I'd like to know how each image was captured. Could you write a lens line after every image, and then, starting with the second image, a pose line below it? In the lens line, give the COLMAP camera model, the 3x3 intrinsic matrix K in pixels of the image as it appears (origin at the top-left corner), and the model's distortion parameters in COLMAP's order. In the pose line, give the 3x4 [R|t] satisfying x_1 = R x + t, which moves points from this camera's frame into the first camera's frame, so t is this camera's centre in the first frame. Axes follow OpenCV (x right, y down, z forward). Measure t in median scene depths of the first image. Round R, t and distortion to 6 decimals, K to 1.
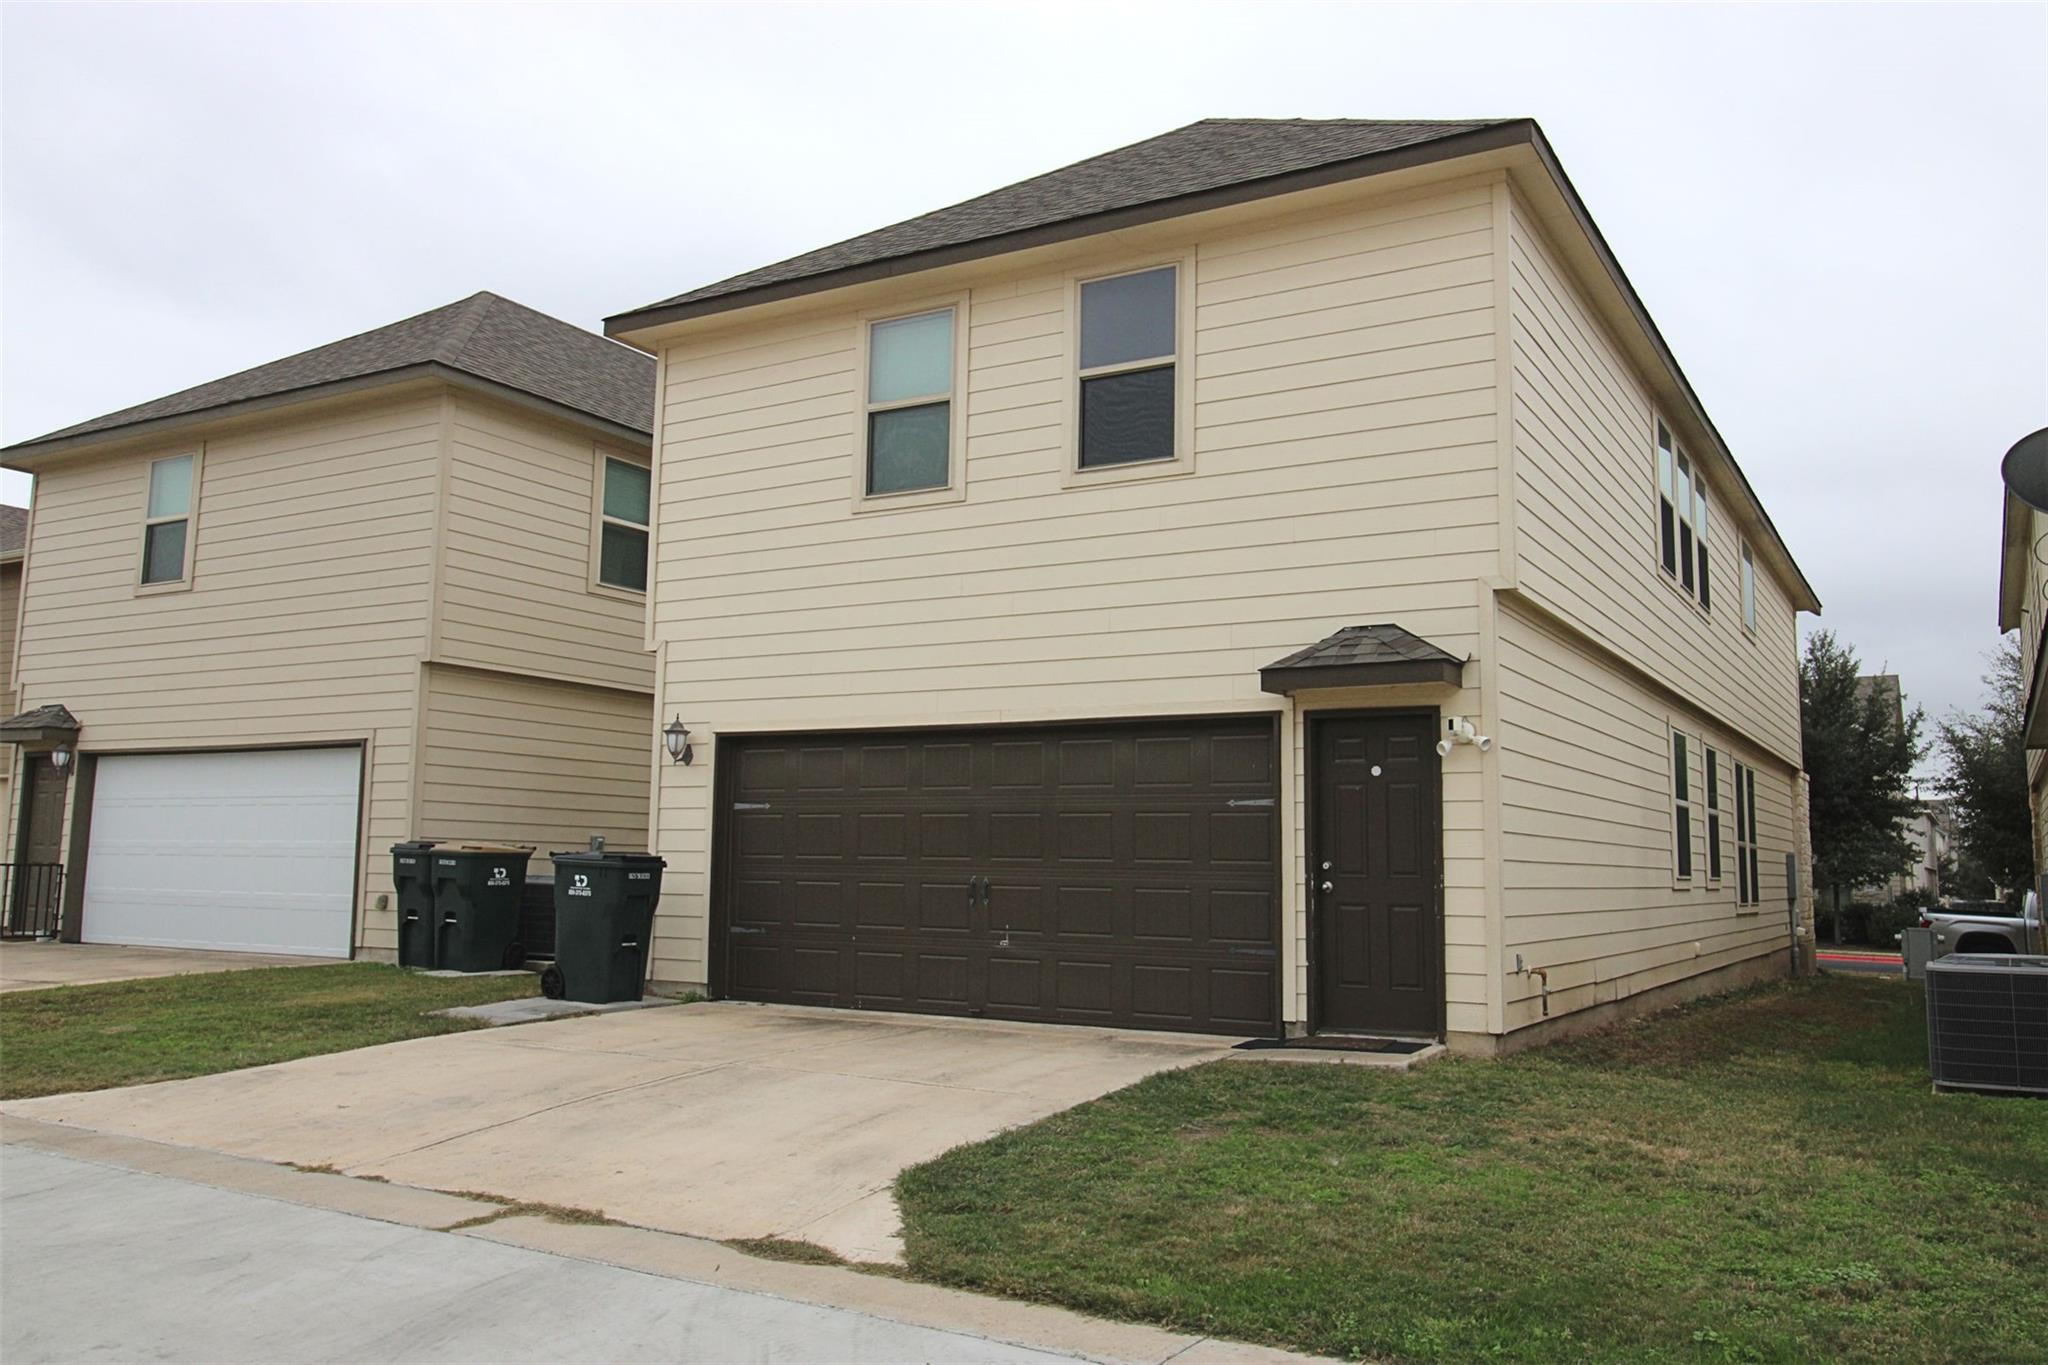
lens RADIAL K [[1611.7, 0, 1024.1], [0, 1611.7, 661.8], [0, 0, 1]] dist [0.000747, 0.002601]
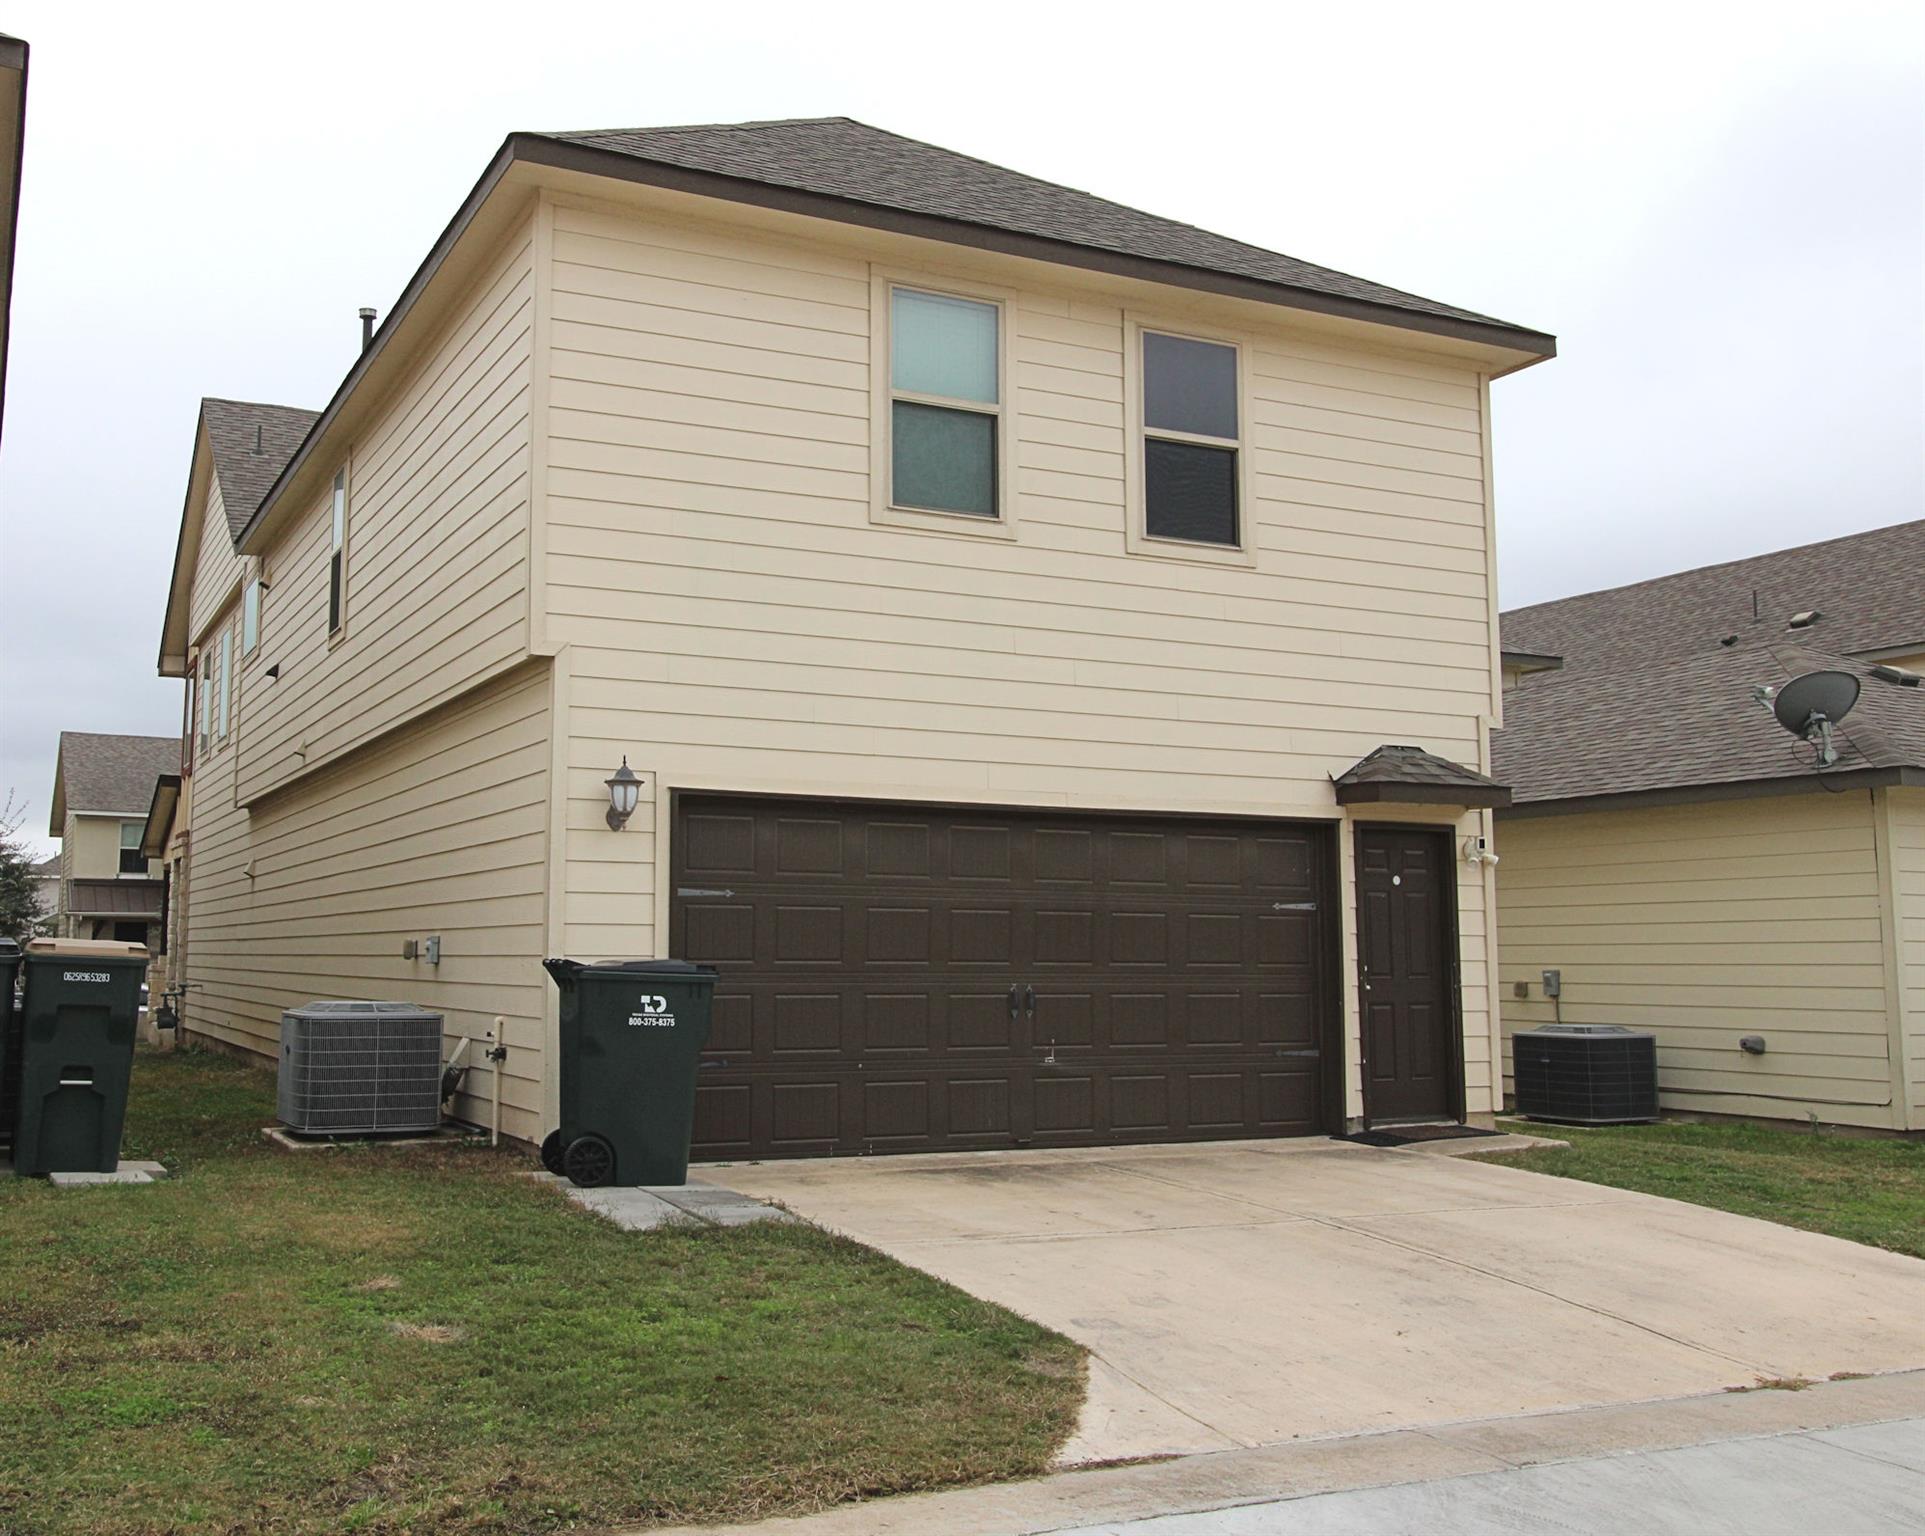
lens RADIAL K [[1739.0, 0, 962.5], [0, 1739.0, 768.0], [0, 0, 1]] dist [0.005134, -0.001573]
pose [[0.578827, 0.078766, 0.811637, -0.814733], [-0.100704, 0.994610, -0.024705, 0.045725], [-0.809208, -0.067435, 0.583639, 0.501804]]
